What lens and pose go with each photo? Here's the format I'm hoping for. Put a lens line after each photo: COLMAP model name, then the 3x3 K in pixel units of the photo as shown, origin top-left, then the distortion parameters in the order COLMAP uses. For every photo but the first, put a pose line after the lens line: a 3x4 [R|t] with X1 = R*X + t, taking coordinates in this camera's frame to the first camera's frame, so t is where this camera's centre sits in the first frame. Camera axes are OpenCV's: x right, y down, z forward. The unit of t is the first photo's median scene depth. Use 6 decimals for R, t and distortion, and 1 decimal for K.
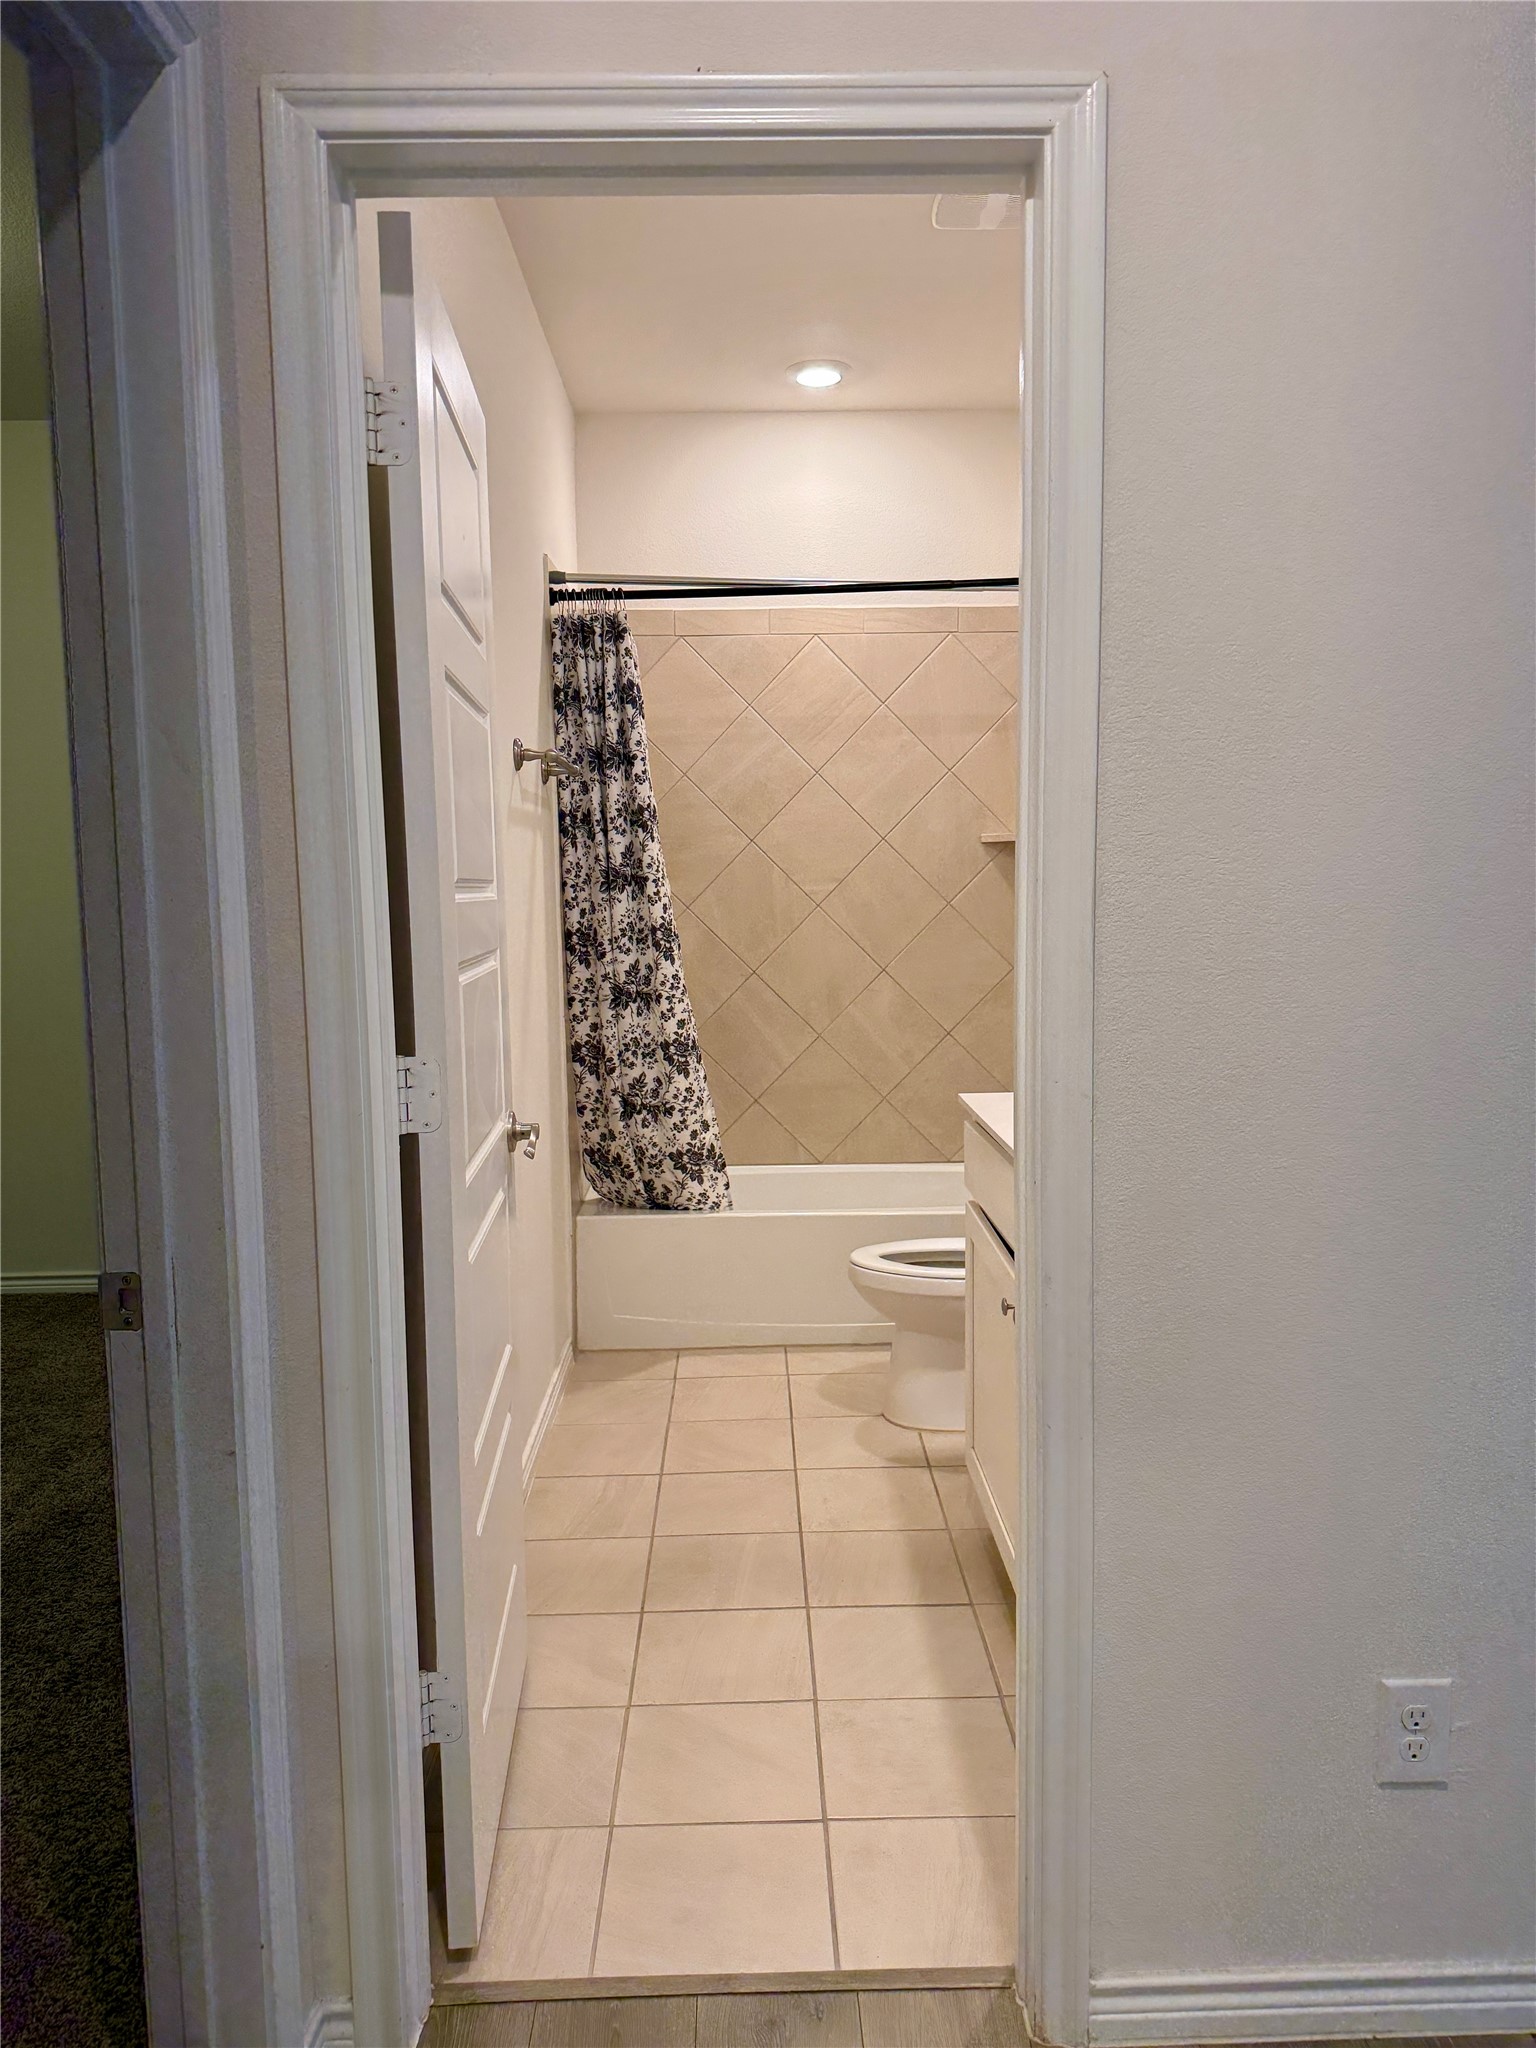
lens RADIAL K [[1447.8, 0, 768.0], [0, 1447.8, 1024.0], [0, 0, 1]] dist [0.039039, -0.047007]
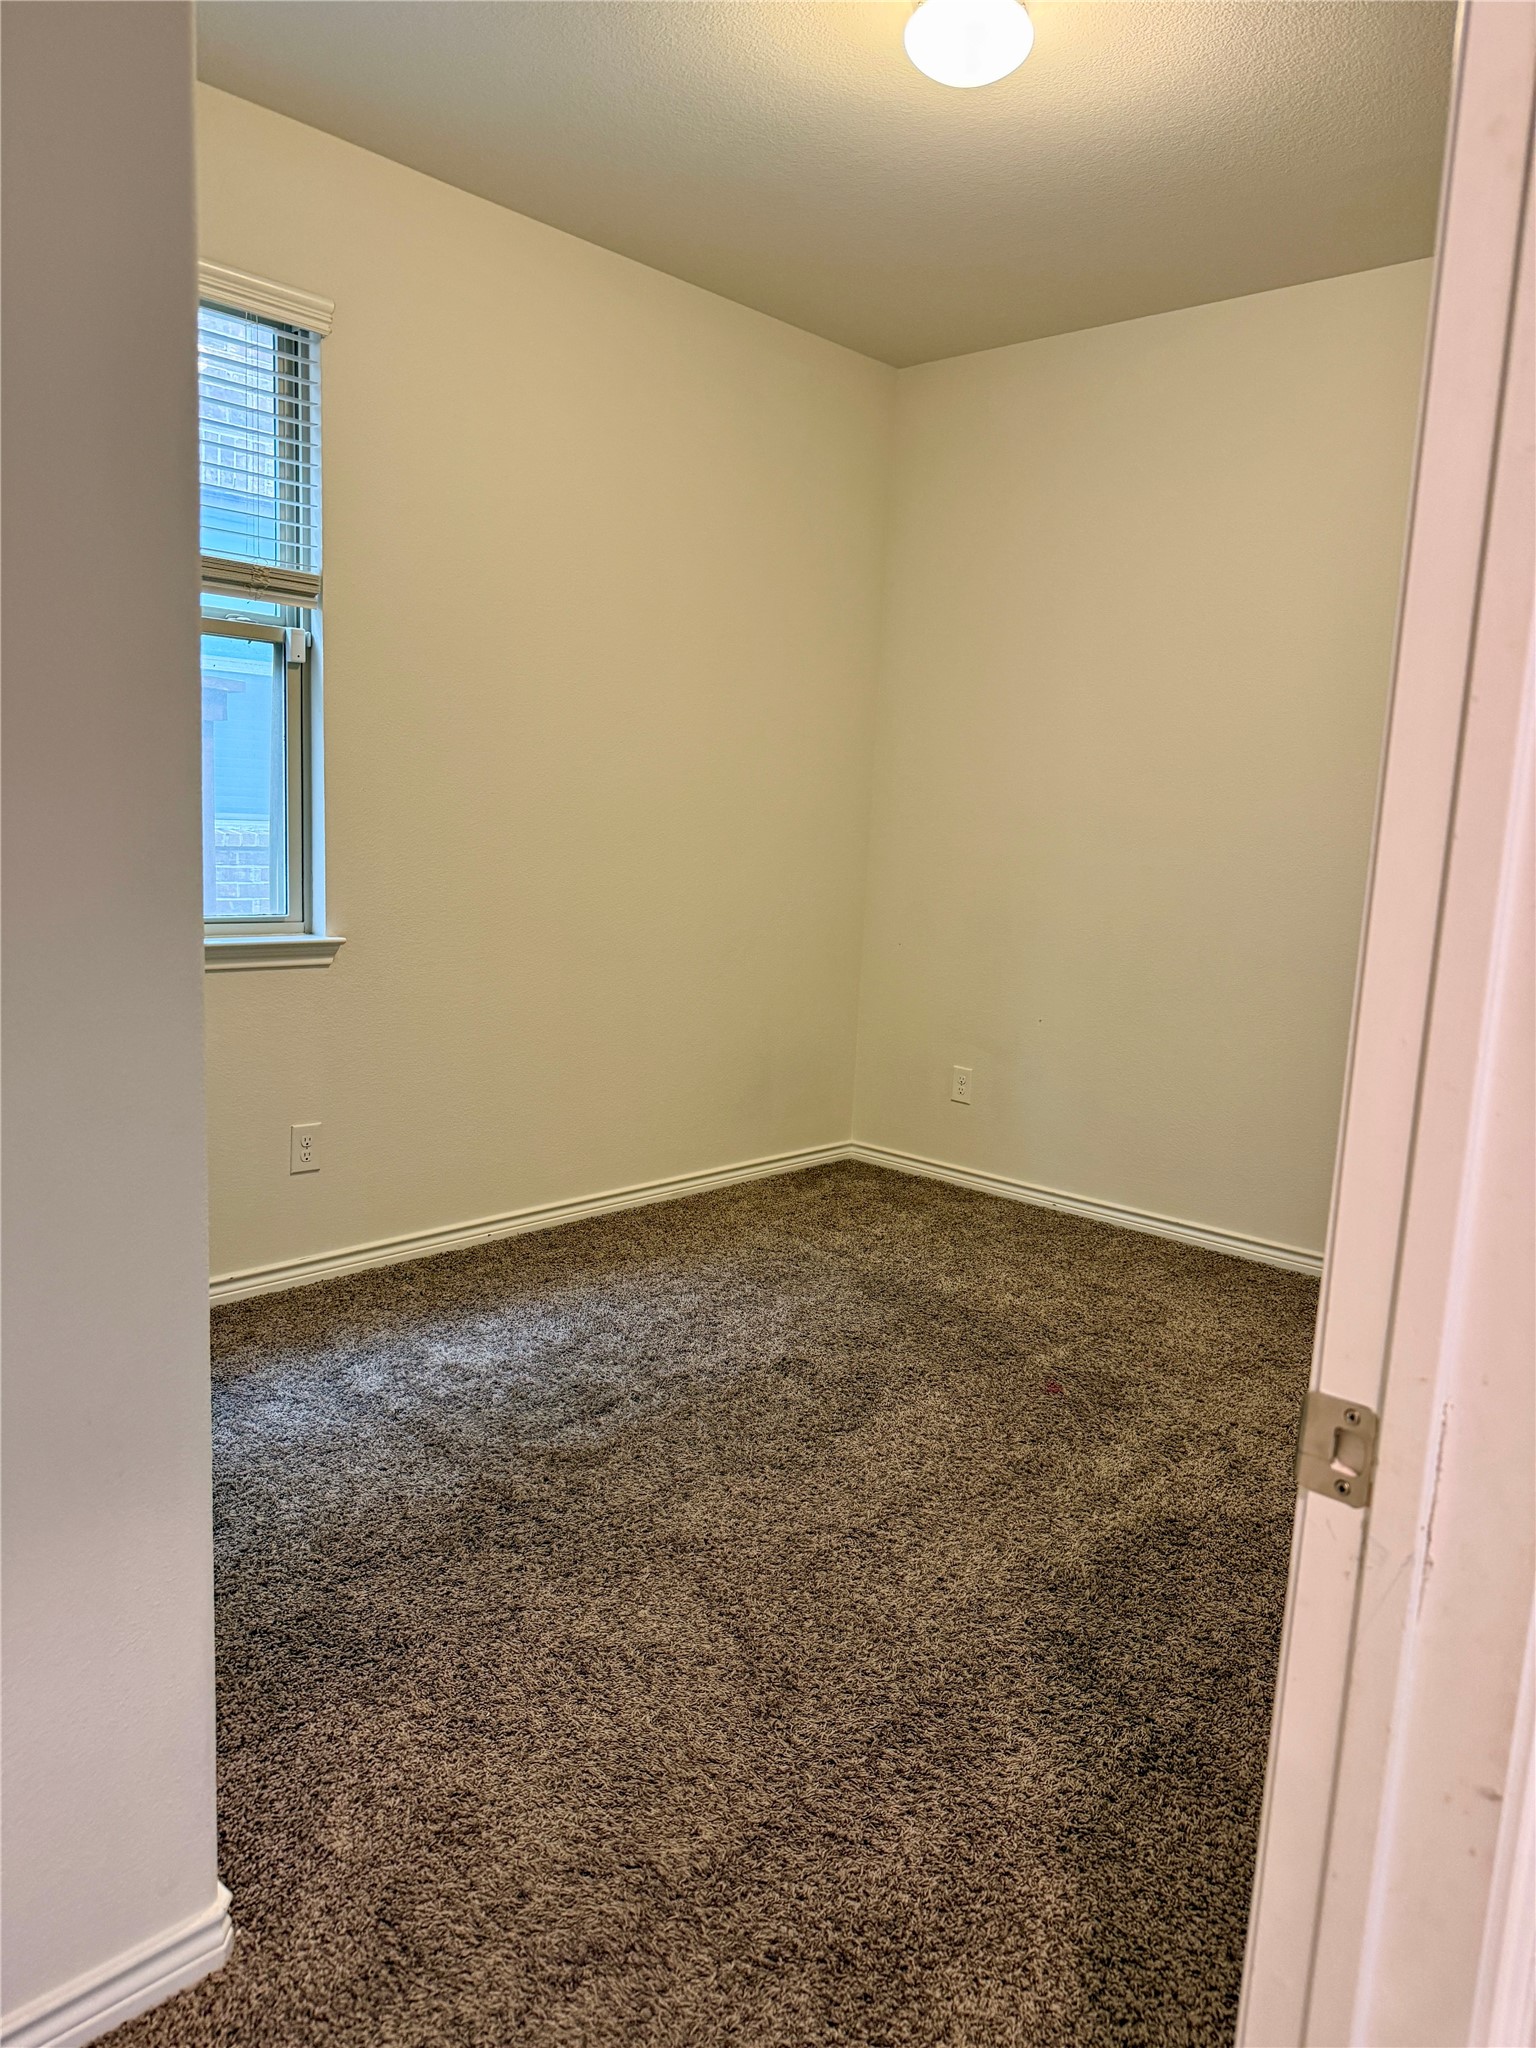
lens RADIAL K [[1447.8, 0, 768.0], [0, 1447.8, 1024.0], [0, 0, 1]] dist [0.039039, -0.047007]
pose [[0.716882, 0.158122, -0.679027, -0.148162], [-0.135749, 0.986959, 0.086511, 0.003266], [0.683851, 0.030159, 0.728998, 0.259328]]
